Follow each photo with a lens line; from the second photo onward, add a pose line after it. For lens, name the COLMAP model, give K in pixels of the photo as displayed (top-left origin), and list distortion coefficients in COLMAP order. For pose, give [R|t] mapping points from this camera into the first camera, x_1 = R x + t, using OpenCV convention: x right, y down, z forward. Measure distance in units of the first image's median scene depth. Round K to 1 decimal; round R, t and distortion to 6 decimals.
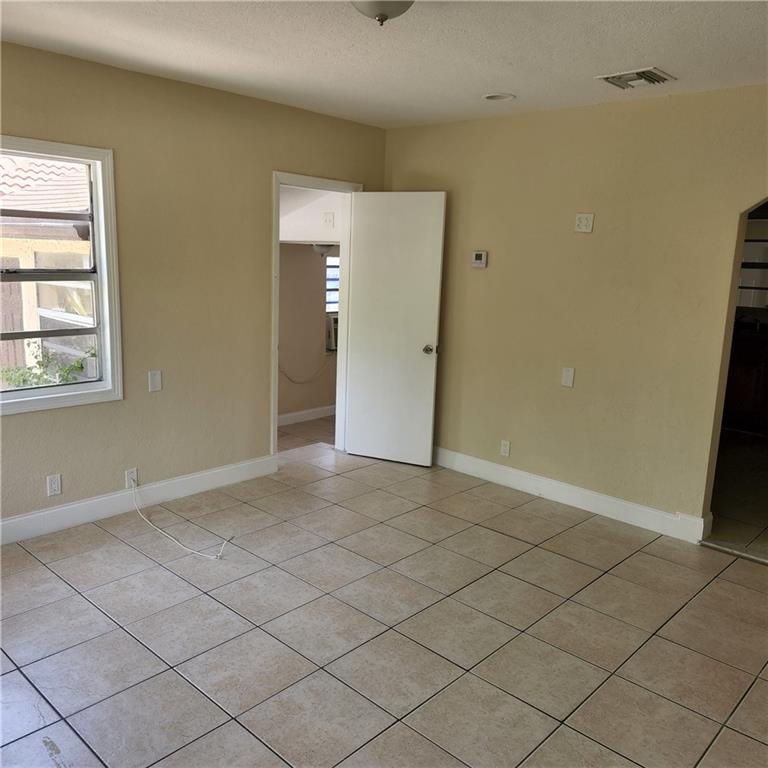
lens RADIAL K [[681.4, 0, 380.0], [0, 681.4, 388.3], [0, 0, 1]] dist [0.052594, -0.025714]
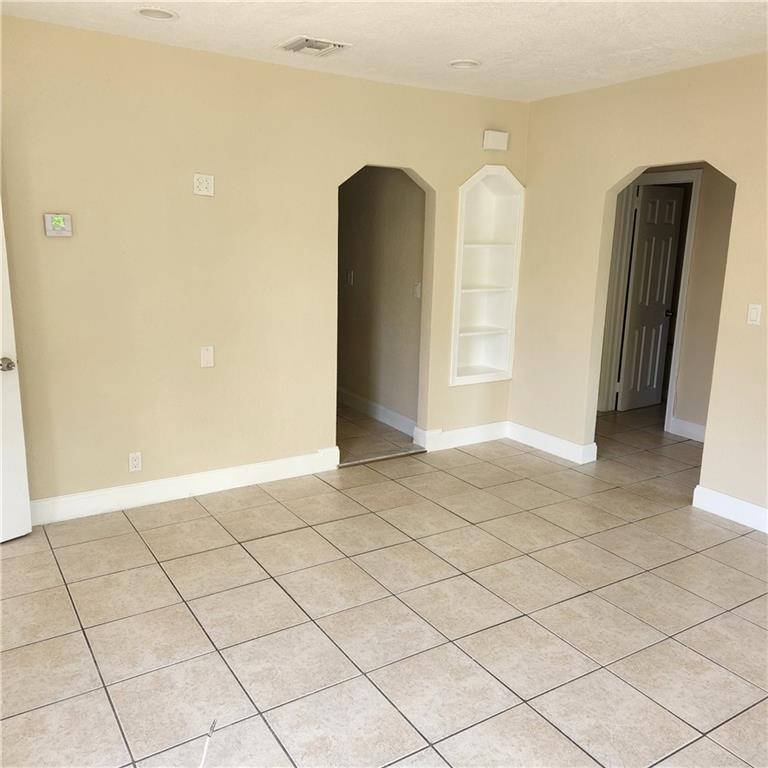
lens RADIAL K [[681.4, 0, 379.8], [0, 681.4, 378.5], [0, 0, 1]] dist [0.052594, -0.025714]
pose [[0.252248, -0.233544, 0.939057, -0.578940], [0.180071, 0.964817, 0.191580, -0.132240], [-0.950760, 0.120772, 0.285428, 0.582467]]
